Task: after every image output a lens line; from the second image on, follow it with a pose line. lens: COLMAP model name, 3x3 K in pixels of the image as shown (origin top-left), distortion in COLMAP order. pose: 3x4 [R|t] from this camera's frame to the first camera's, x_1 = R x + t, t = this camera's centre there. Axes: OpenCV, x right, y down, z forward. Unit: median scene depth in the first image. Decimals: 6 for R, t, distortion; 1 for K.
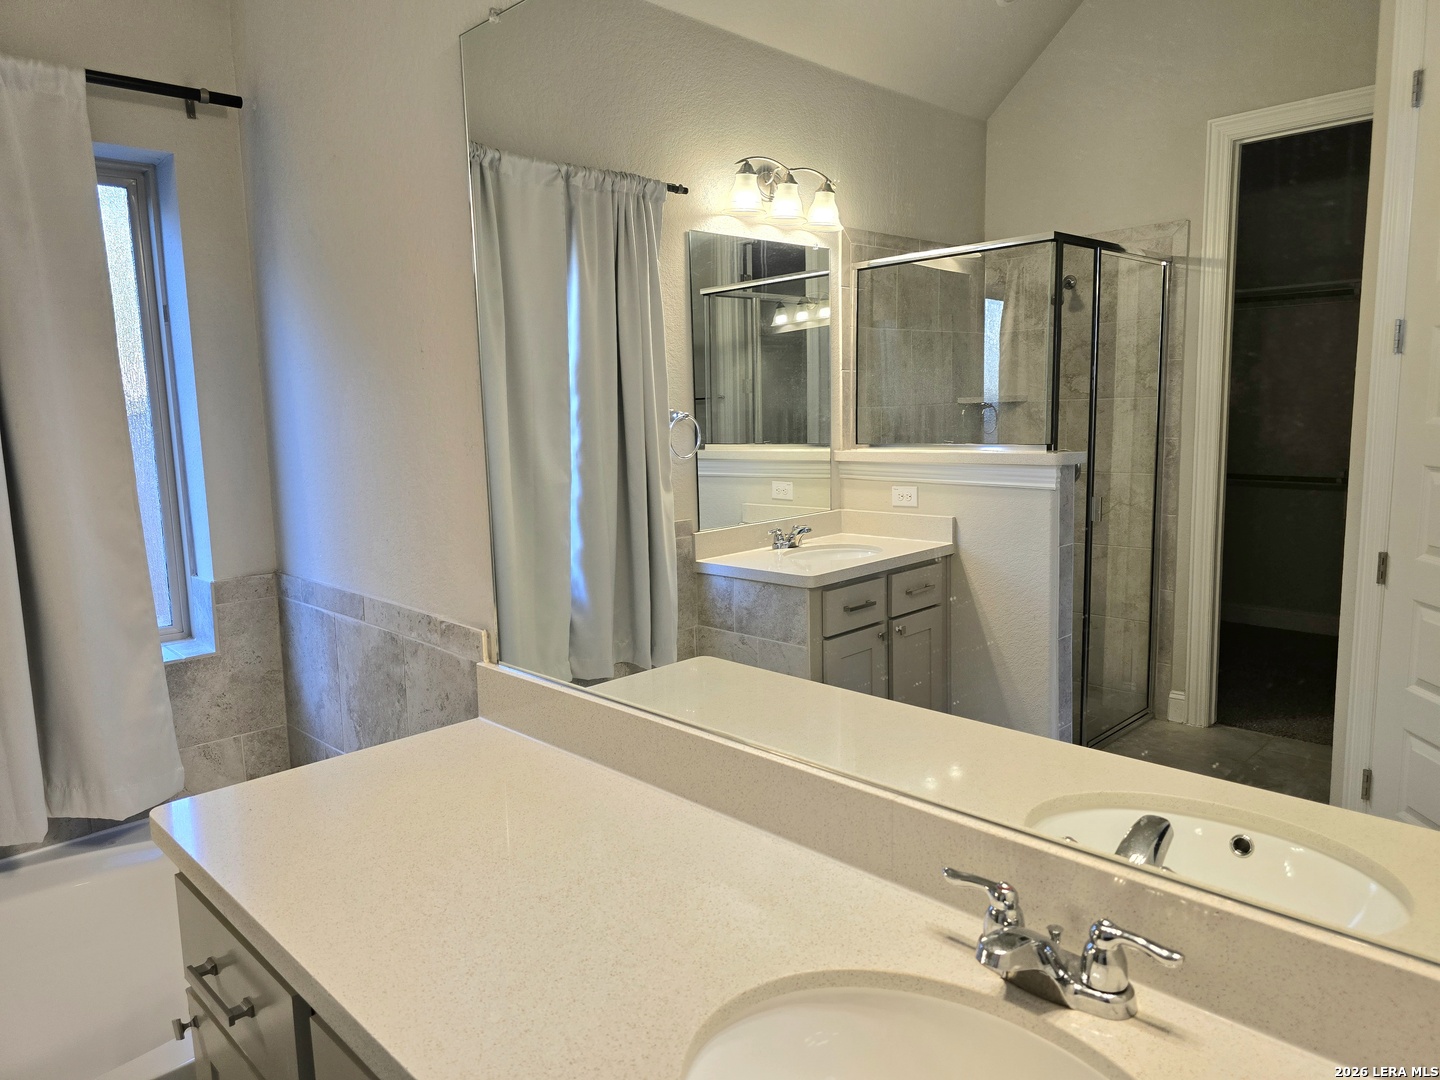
lens RADIAL K [[959.1, 0, 716.1], [0, 959.1, 549.1], [0, 0, 1]] dist [0.066889, -0.063481]
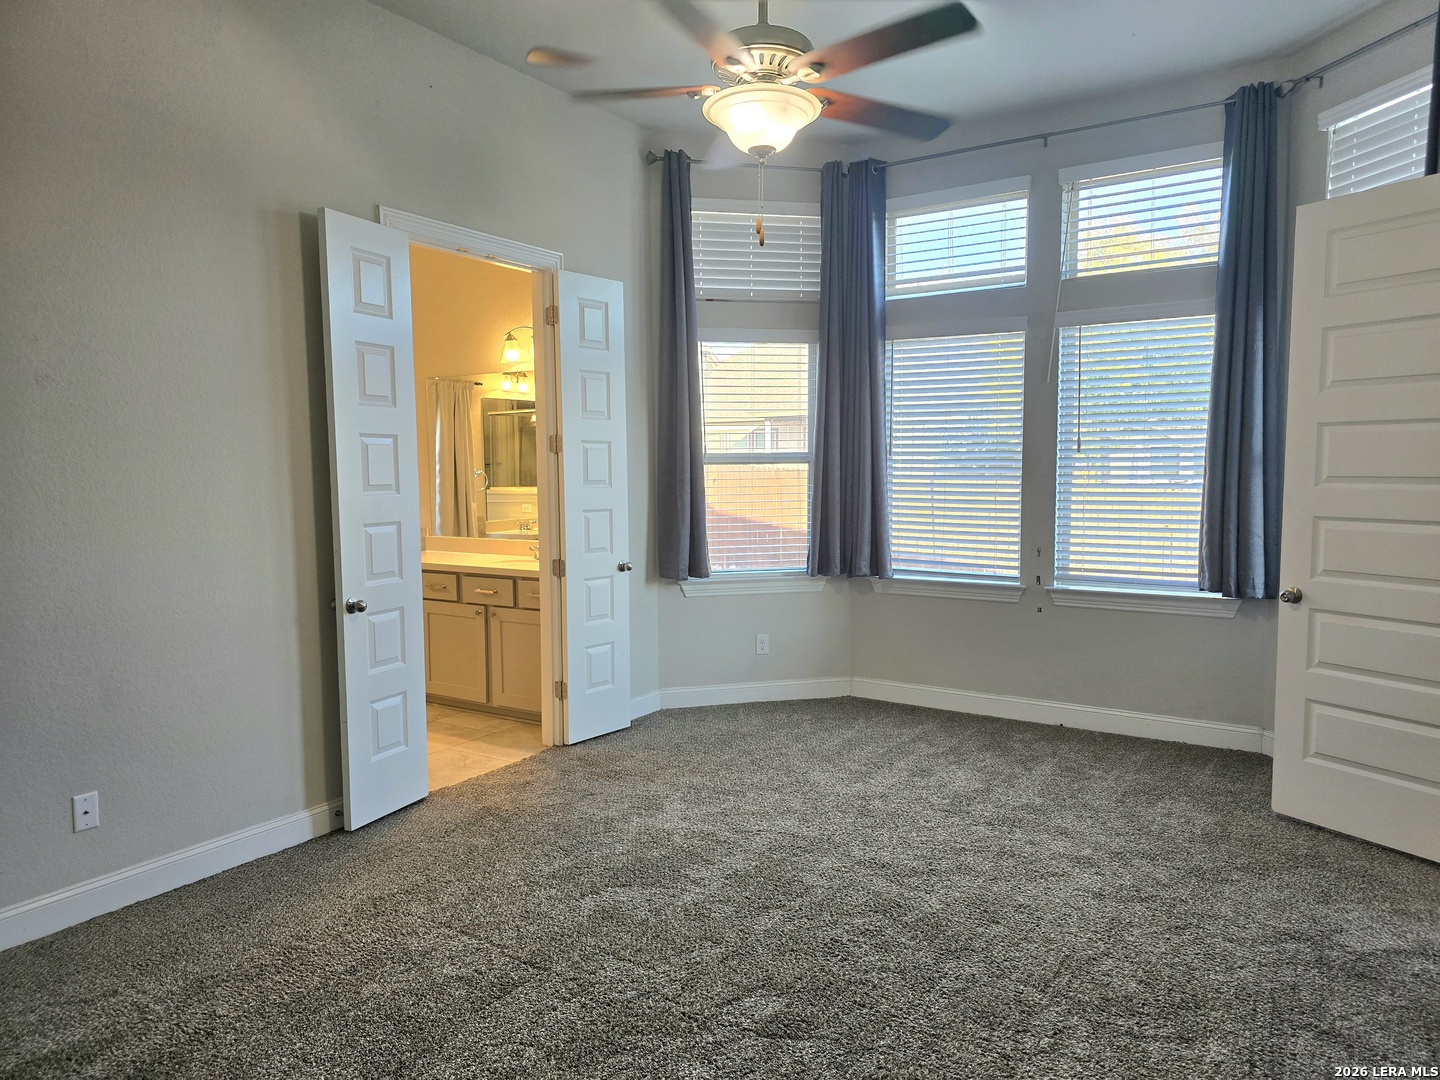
lens RADIAL K [[959.1, 0, 716.1], [0, 959.1, 549.1], [0, 0, 1]] dist [0.066889, -0.063481]
pose [[0.976532, 0.005289, 0.215306, 0.023756], [0.007748, 0.998189, -0.059662, 0.201731], [-0.215232, 0.059930, 0.974722, -1.477320]]
